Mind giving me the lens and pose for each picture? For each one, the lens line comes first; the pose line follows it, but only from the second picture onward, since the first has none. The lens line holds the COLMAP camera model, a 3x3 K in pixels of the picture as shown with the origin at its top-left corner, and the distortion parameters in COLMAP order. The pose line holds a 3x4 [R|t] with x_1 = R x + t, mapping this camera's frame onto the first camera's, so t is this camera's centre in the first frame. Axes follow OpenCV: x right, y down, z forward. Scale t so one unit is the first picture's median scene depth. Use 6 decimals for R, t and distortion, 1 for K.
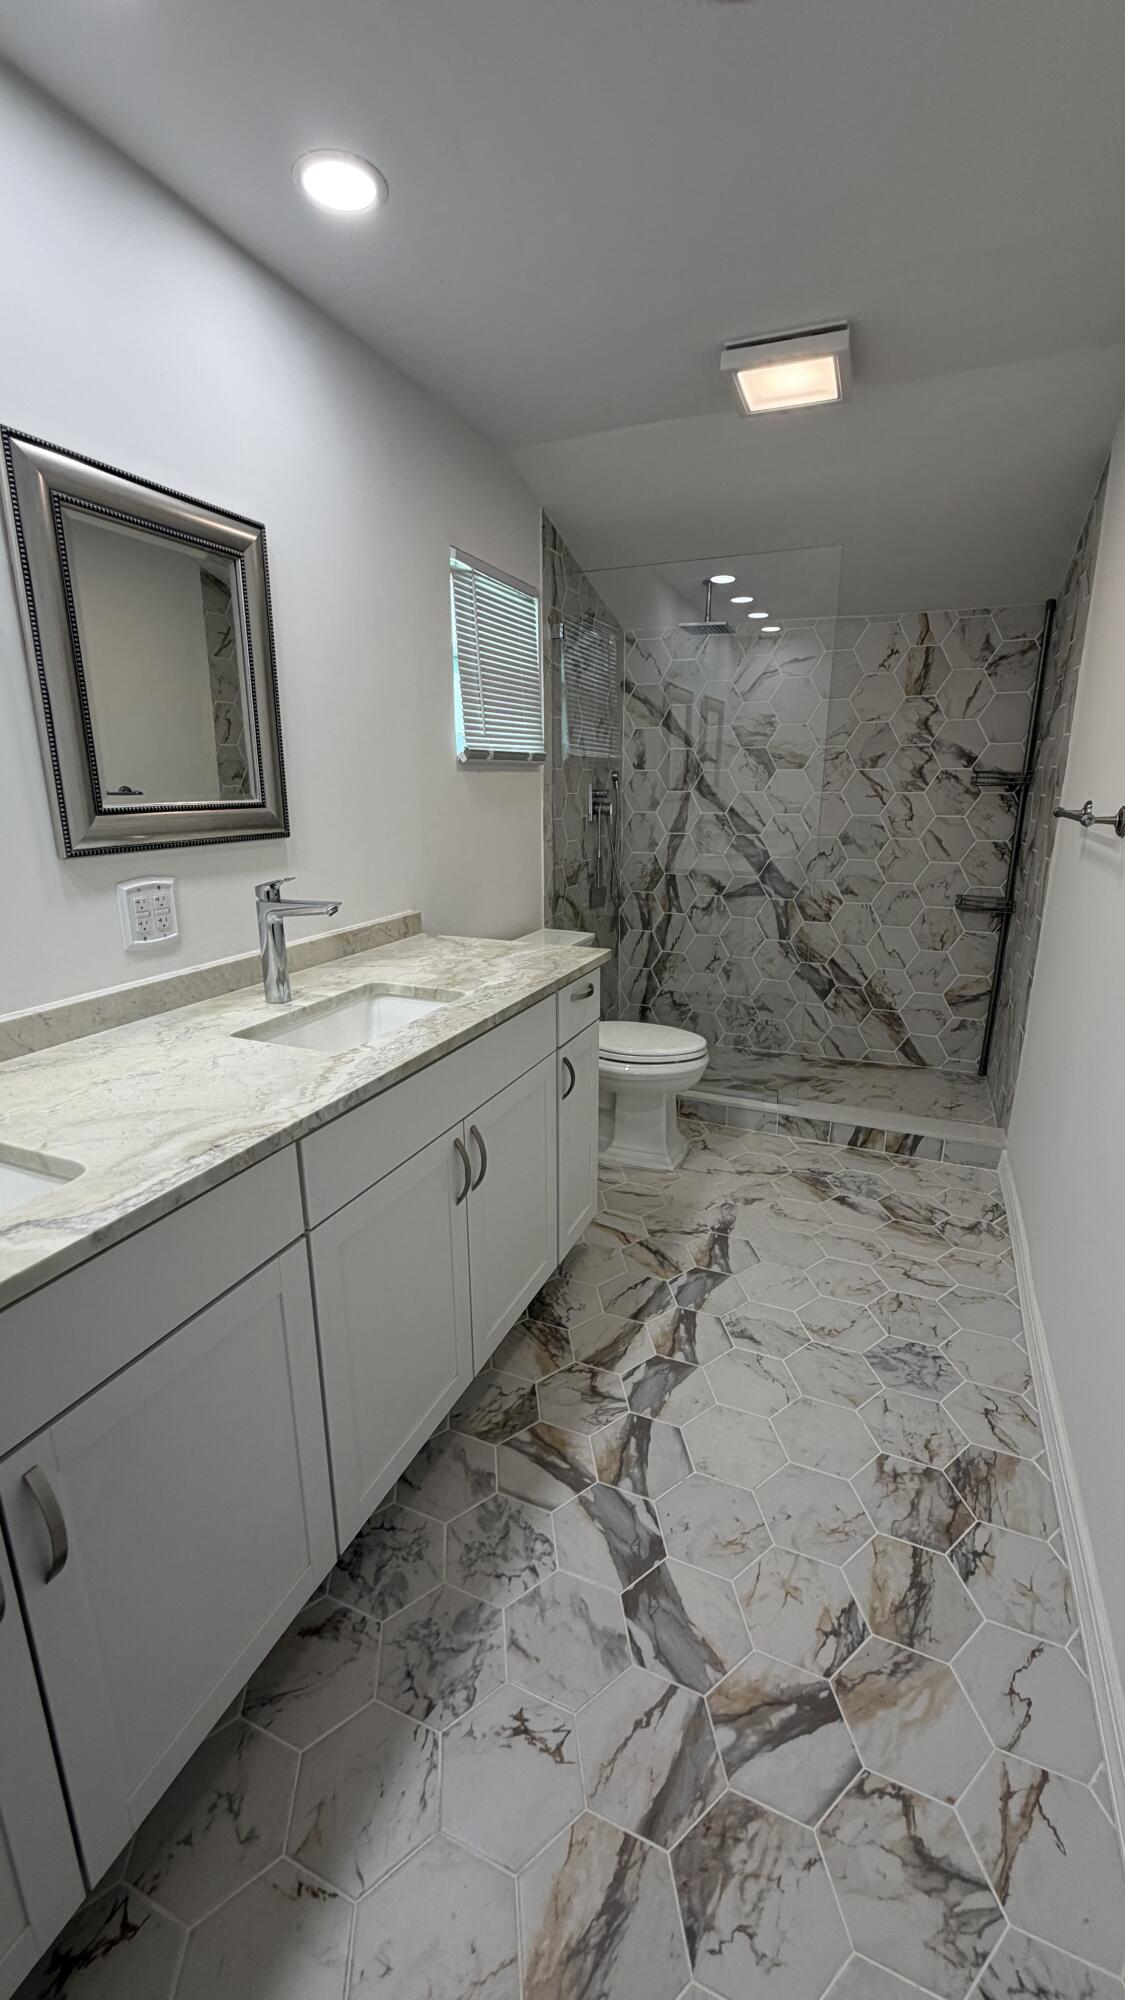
lens RADIAL K [[814.7, 0, 563.9], [0, 814.7, 996.8], [0, 0, 1]] dist [-0.000436, -0.000441]
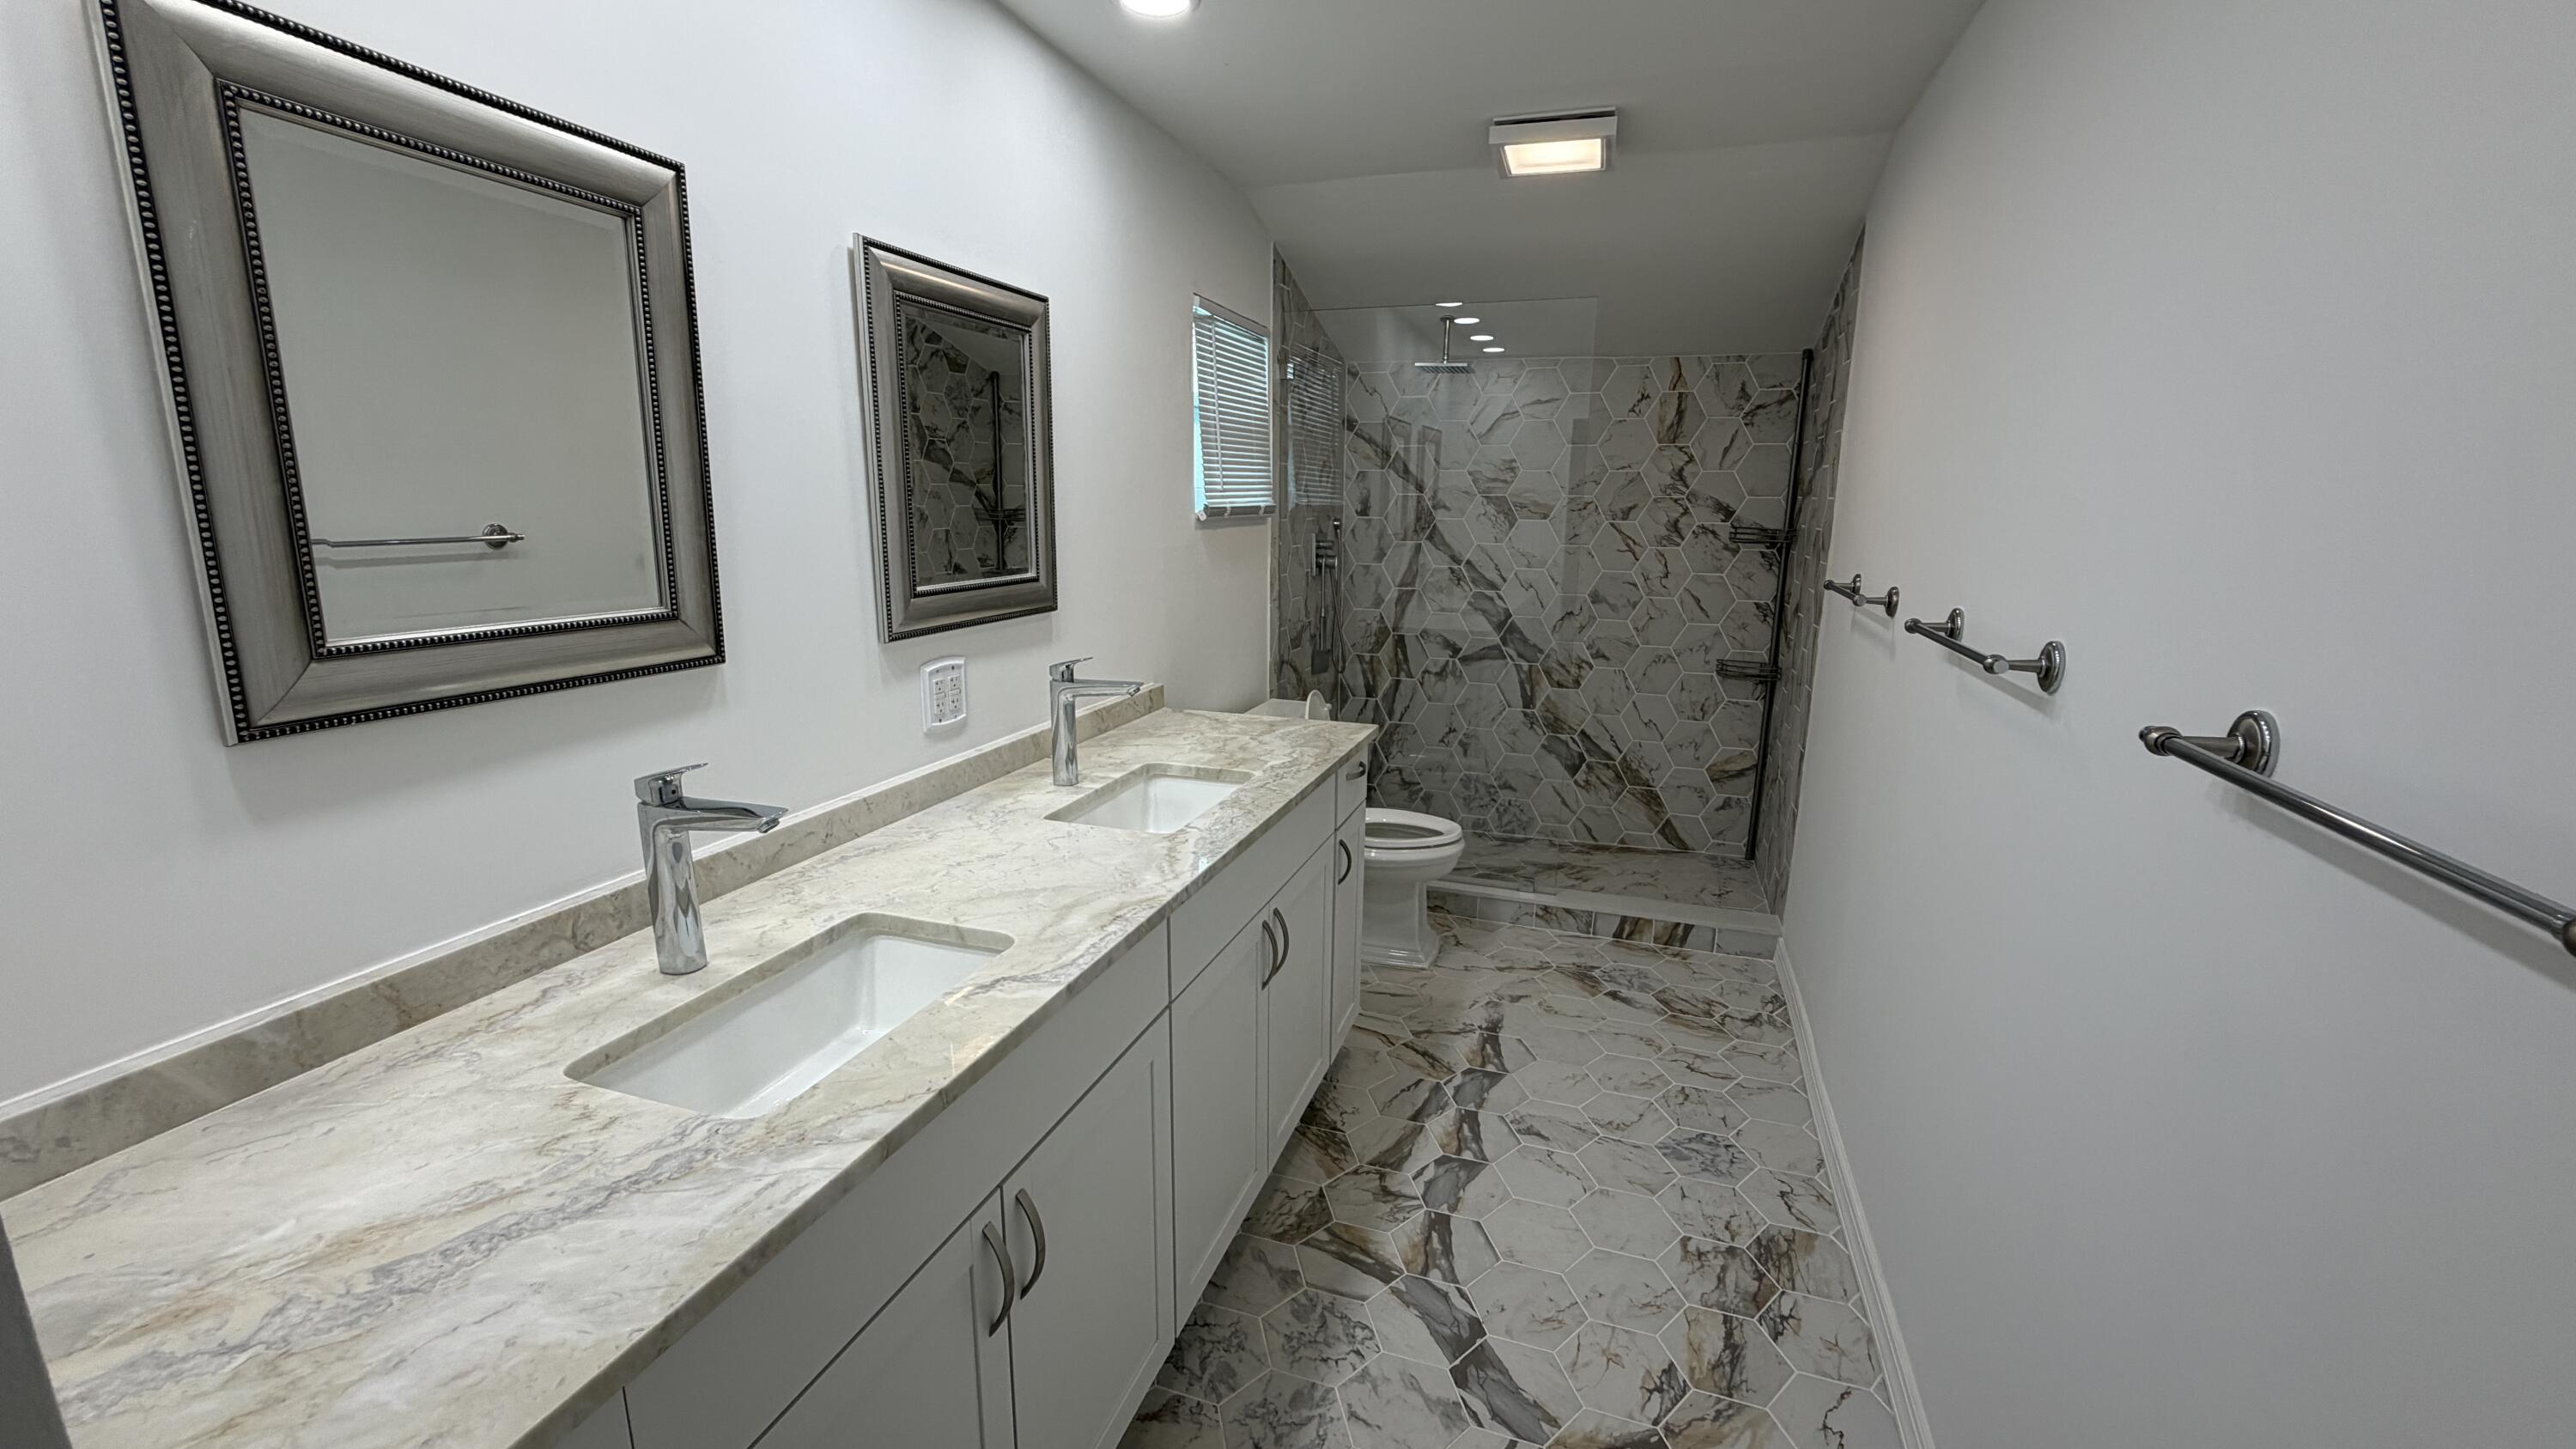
lens RADIAL K [[1049.5, 0, 1288.2], [0, 1049.5, 721.5], [0, 0, 1]] dist [-0.000436, -0.000441]
pose [[0.996859, -0.004864, 0.079047, -0.150403], [0.008863, 0.998694, -0.050312, -0.002676], [-0.078699, 0.050855, 0.995600, -0.211437]]
